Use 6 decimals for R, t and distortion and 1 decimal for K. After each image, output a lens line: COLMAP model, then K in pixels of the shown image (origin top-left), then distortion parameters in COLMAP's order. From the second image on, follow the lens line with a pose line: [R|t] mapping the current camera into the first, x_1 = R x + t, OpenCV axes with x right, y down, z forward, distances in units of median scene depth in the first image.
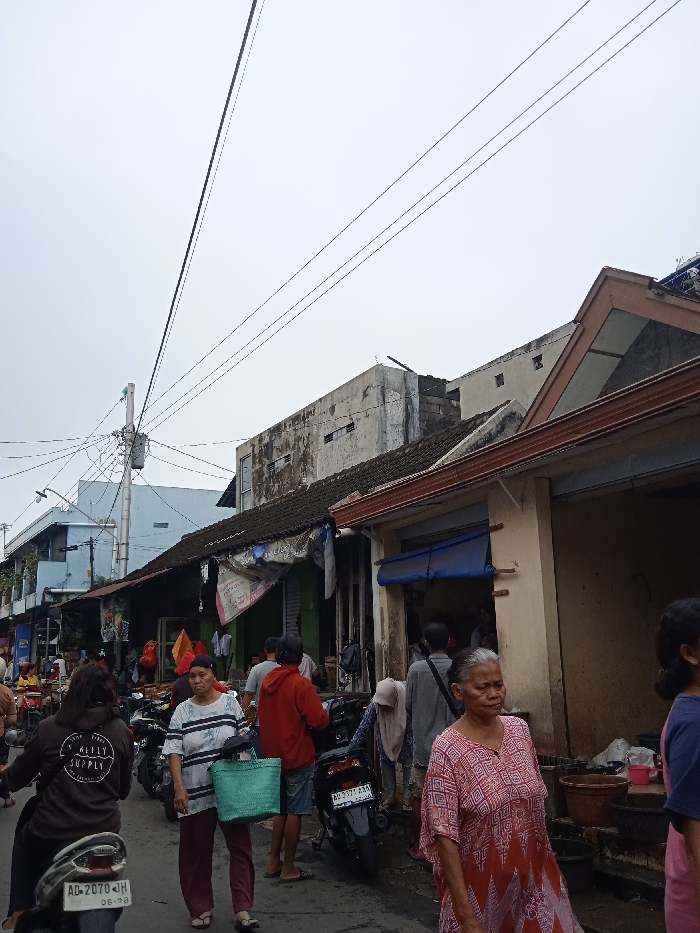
lens RADIAL K [[779.7, 0, 350.0], [0, 779.7, 466.5], [0, 0, 1]] dist [0.048559, -0.026782]
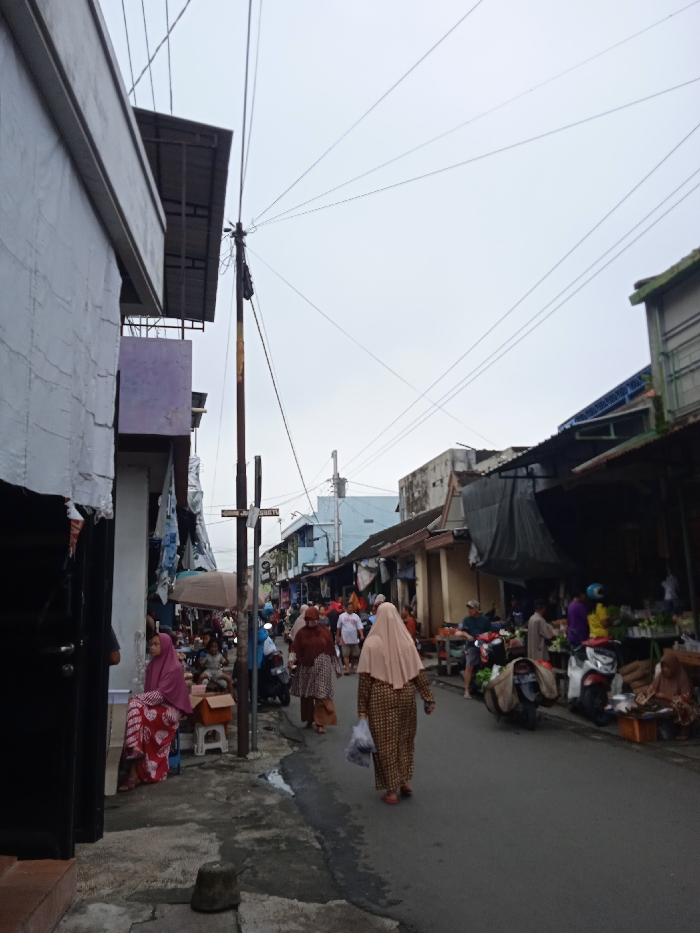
lens RADIAL K [[777.0, 0, 350.7], [0, 777.0, 470.4], [0, 0, 1]] dist [0.054805, -0.069722]
pose [[0.943160, -0.057033, -0.327408, 0.333549], [0.079963, 0.995167, 0.056995, -0.163920], [0.322575, -0.079936, 0.943162, -0.658122]]
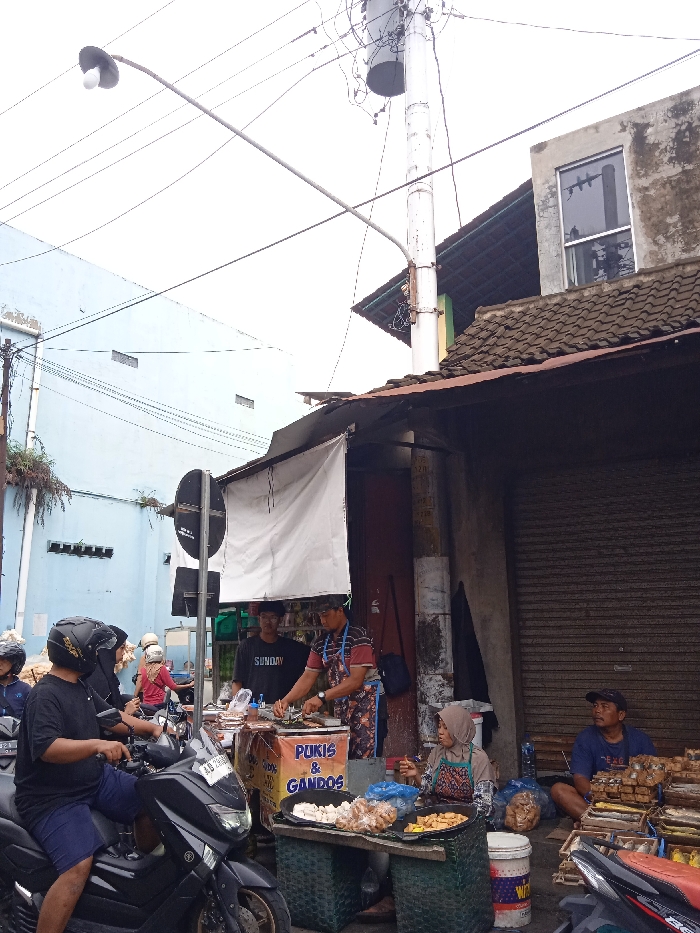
lens RADIAL K [[777.0, 0, 350.7], [0, 777.0, 470.4], [0, 0, 1]] dist [0.054805, -0.069722]
pose [[0.891736, 0.104104, 0.440420, -0.443936], [-0.111448, 0.993727, -0.009239, 0.183151], [-0.438619, -0.040845, 0.897744, 0.721465]]
